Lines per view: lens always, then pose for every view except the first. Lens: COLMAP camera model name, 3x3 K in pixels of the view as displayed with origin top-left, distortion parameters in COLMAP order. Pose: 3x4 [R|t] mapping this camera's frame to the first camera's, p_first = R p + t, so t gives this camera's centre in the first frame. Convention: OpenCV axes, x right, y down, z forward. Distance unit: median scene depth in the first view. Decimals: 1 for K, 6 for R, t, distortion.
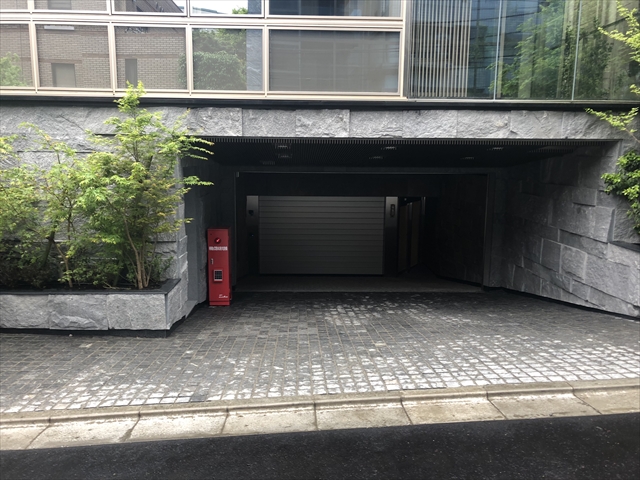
lens RADIAL K [[524.7, 0, 314.5], [0, 524.7, 238.3], [0, 0, 1]] dist [0.014146, -0.012322]
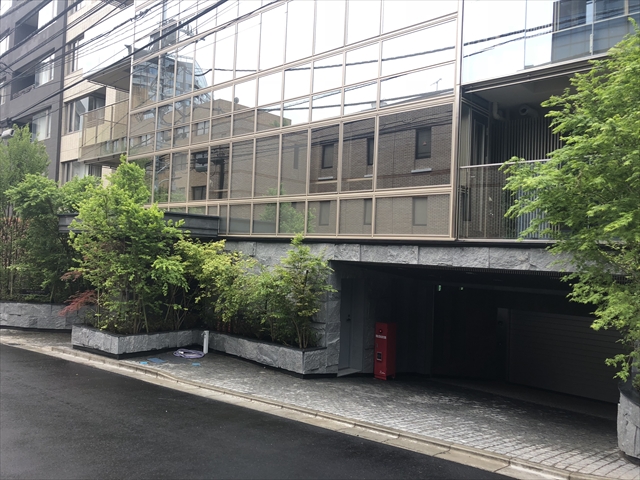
lens RADIAL K [[522.9, 0, 320.0], [0, 522.9, 240.0], [0, 0, 1]] dist [0.004022, 0.004507]
pose [[0.727806, 0.004889, -0.685765, 0.871493], [-0.144782, 0.978531, -0.146682, -0.007009], [0.670325, 0.206043, 0.712889, -0.230976]]
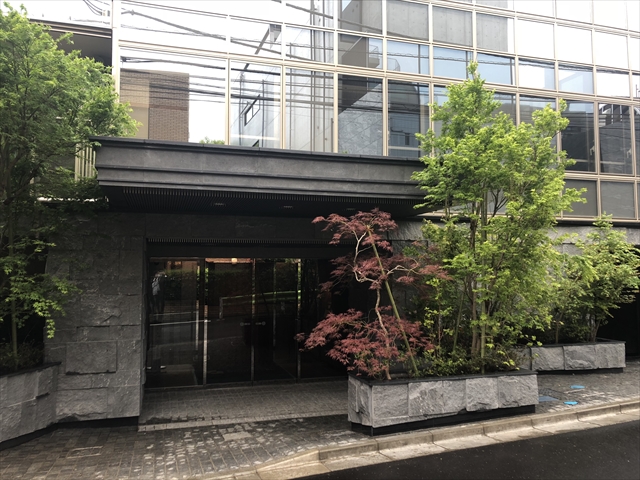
lens RADIAL K [[522.9, 0, 320.0], [0, 522.9, 240.0], [0, 0, 1]] dist [0.004022, 0.004507]
pose [[0.962202, 0.010222, 0.272146, -1.504387], [0.053056, 0.973112, -0.224137, 0.105087], [-0.267120, 0.230104, 0.935788, -0.264891]]
